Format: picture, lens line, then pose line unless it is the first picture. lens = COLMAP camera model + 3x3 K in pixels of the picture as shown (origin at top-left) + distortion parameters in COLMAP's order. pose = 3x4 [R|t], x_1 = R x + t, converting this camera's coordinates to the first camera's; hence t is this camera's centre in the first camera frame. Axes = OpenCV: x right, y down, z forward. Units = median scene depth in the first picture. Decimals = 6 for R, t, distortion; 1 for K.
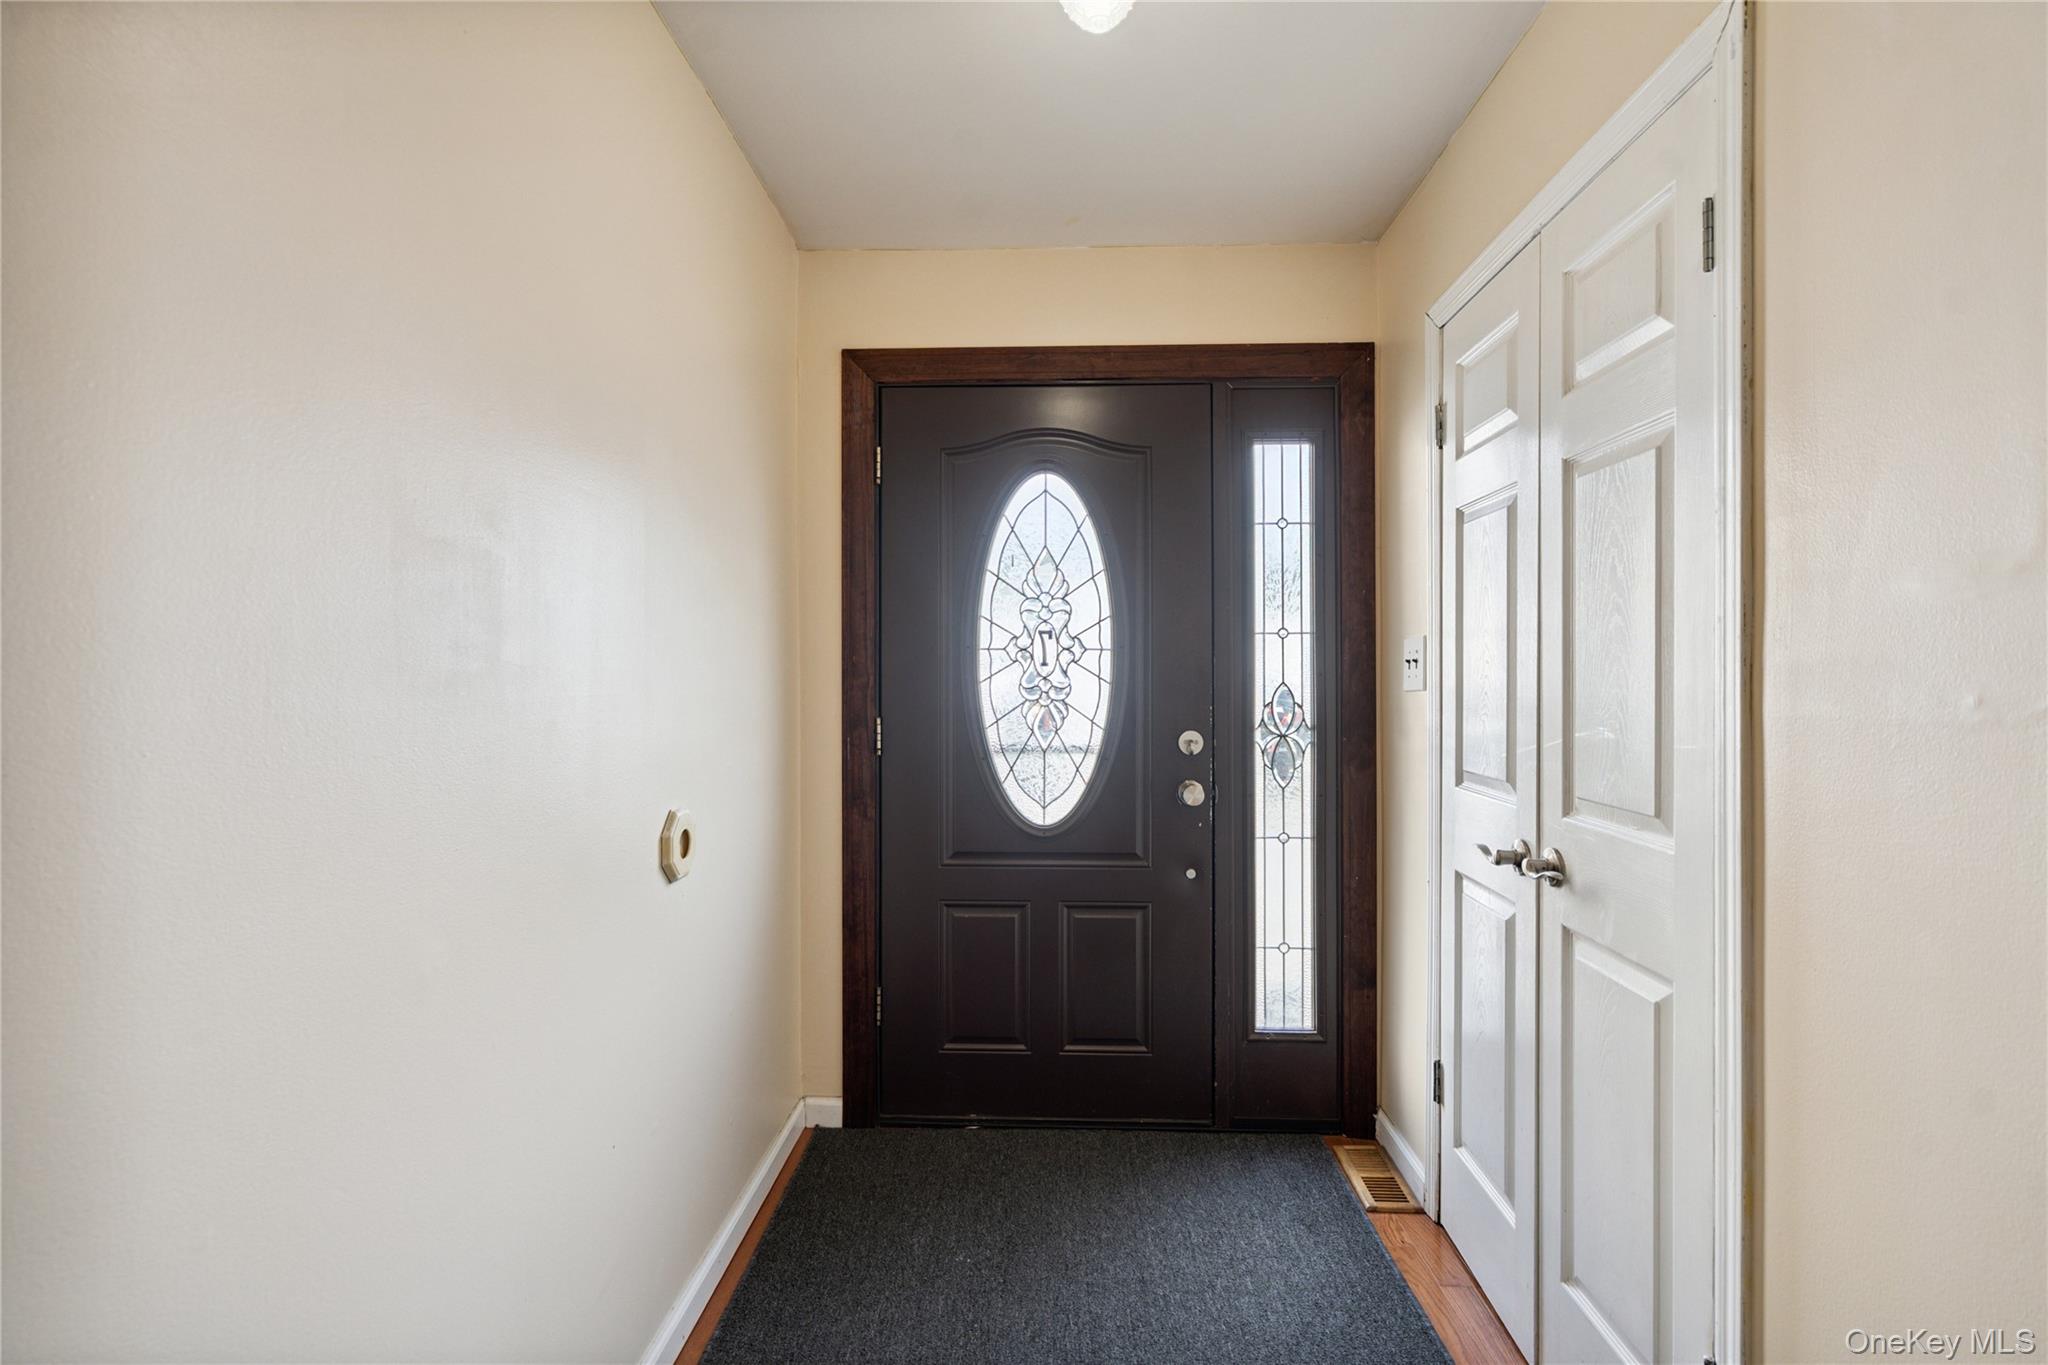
lens RADIAL K [[977.1, 0, 1025.6], [0, 977.1, 660.8], [0, 0, 1]] dist [-0.001241, -0.000267]
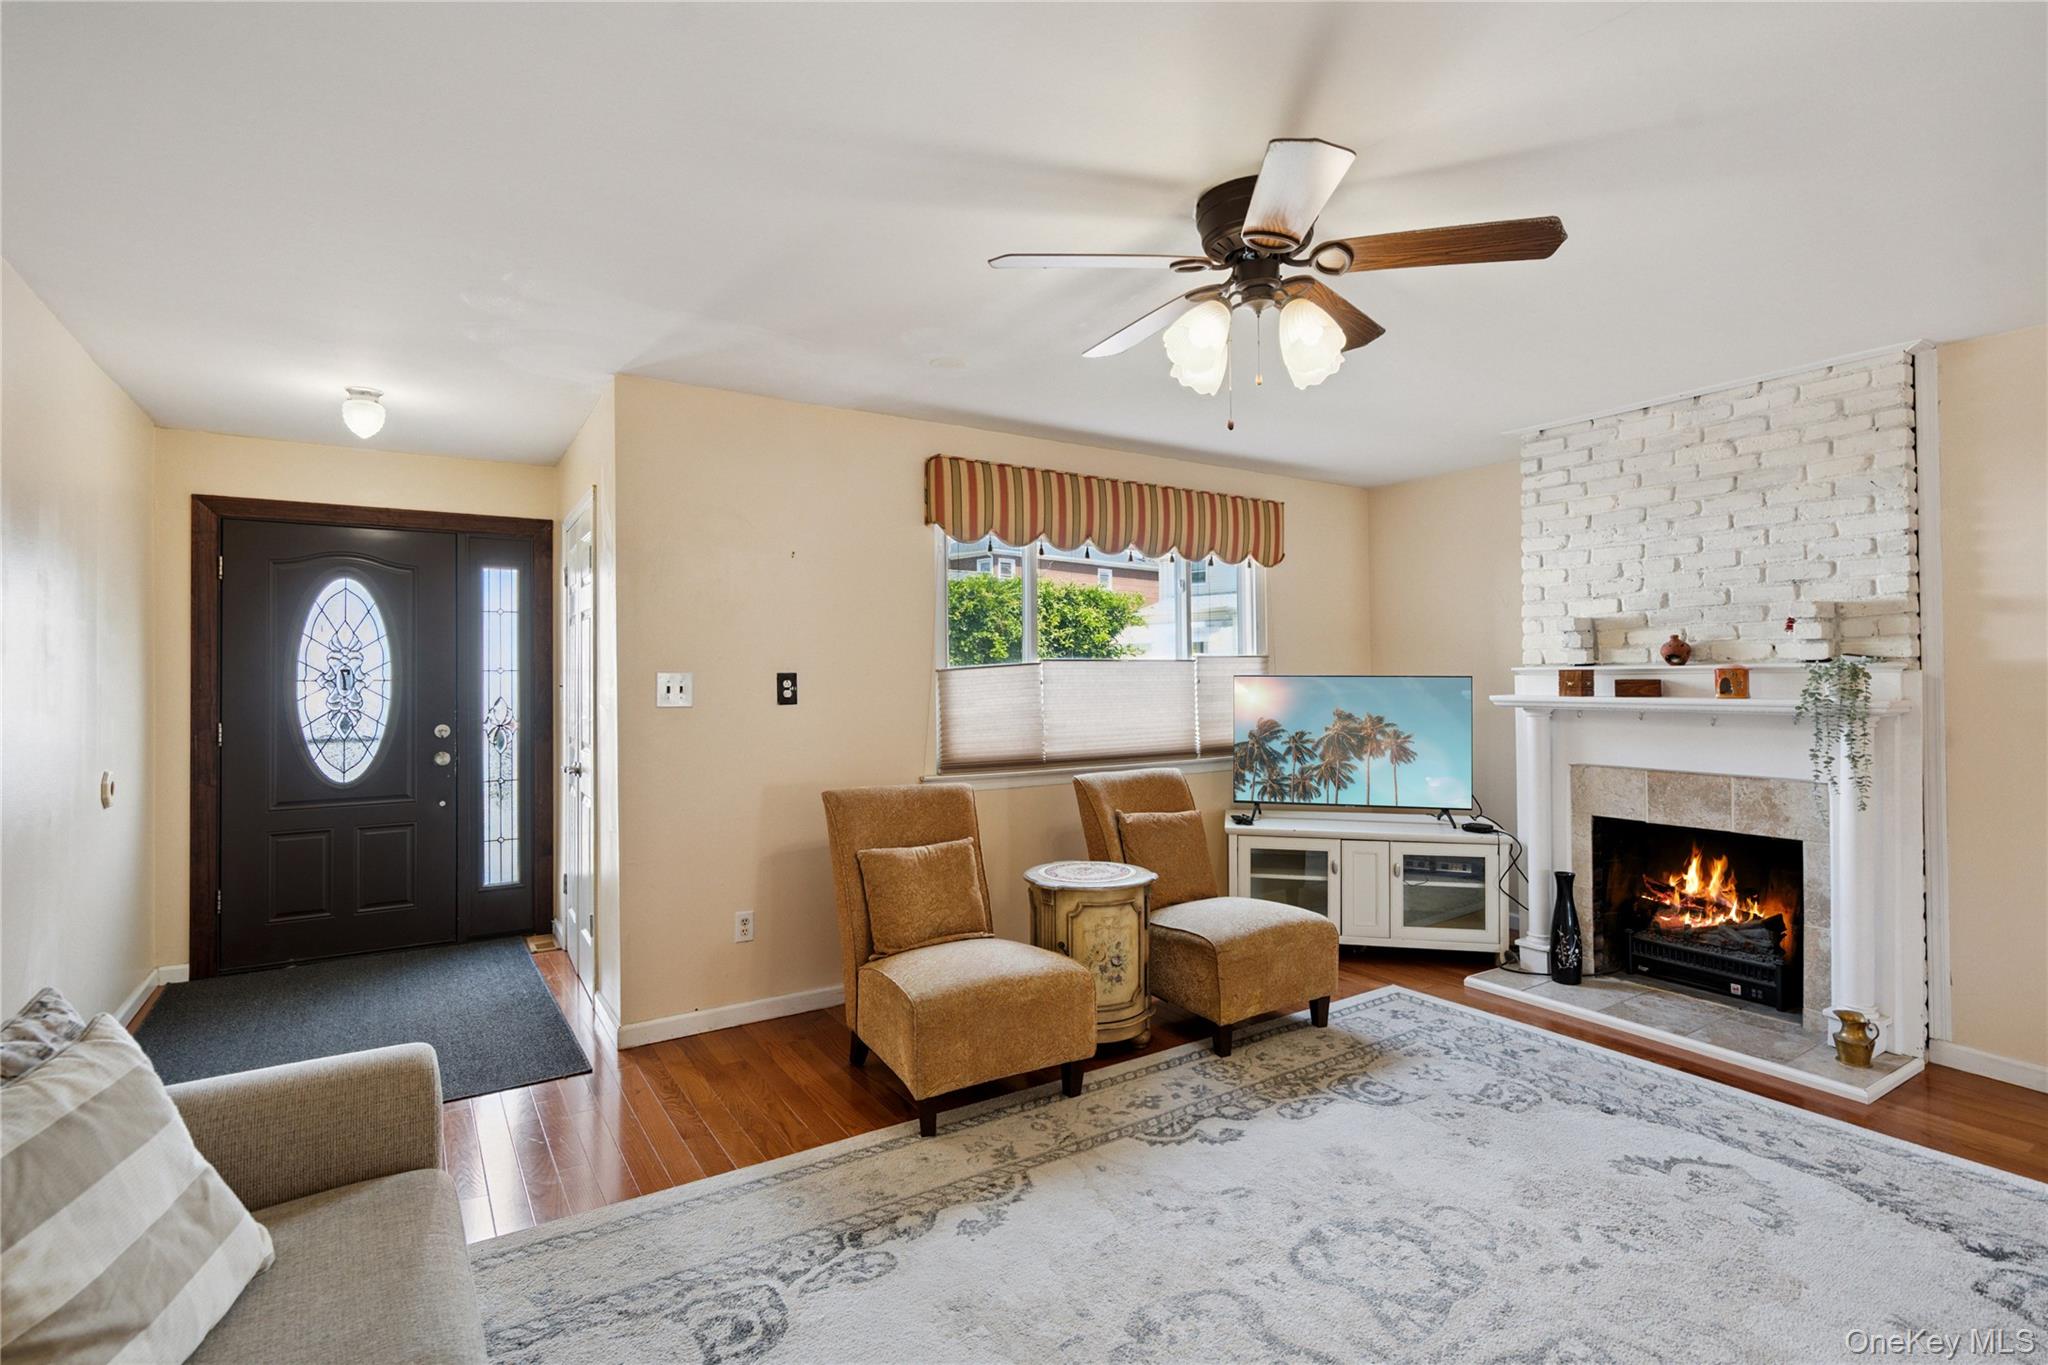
lens RADIAL K [[977.1, 0, 1025.6], [0, 977.1, 660.8], [0, 0, 1]] dist [-0.001241, -0.000267]
pose [[0.807707, 0.003850, 0.589572, -0.025731], [0.003964, 0.999921, -0.011960, -0.020994], [-0.589571, 0.011997, 0.807627, -1.097929]]
